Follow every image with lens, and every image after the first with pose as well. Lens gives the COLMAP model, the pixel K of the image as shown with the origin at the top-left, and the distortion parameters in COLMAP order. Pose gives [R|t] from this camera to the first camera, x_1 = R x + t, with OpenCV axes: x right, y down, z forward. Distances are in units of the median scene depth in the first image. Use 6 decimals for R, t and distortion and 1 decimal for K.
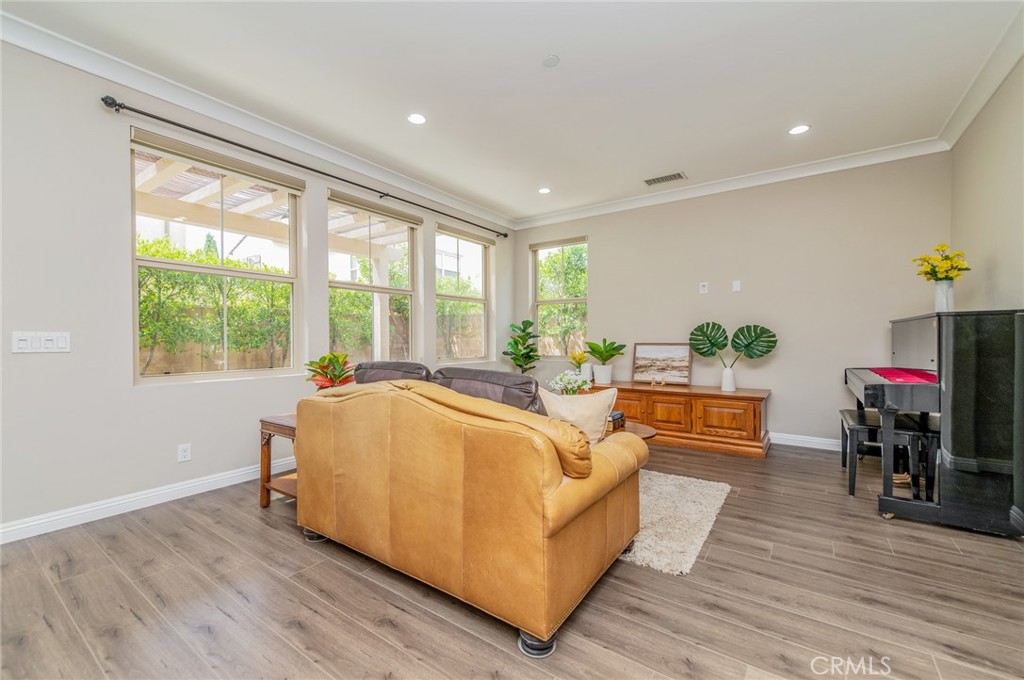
lens RADIAL K [[401.8, 0, 512.5], [0, 401.8, 342.6], [0, 0, 1]] dist [0.010337, -0.001621]
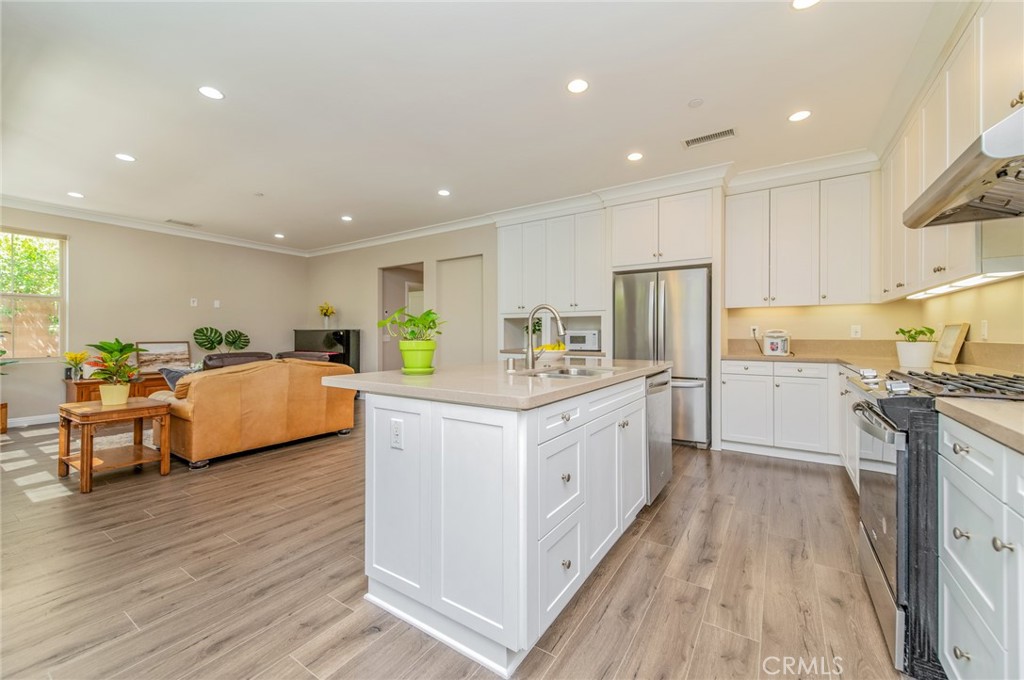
lens RADIAL K [[401.8, 0, 513.2], [0, 401.8, 338.2], [0, 0, 1]] dist [0.010337, -0.001621]
pose [[-0.037453, -0.000911, 0.999298, -0.985213], [0.007083, 0.999974, 0.001177, -0.003322], [-0.999273, 0.007122, -0.037446, -0.066462]]
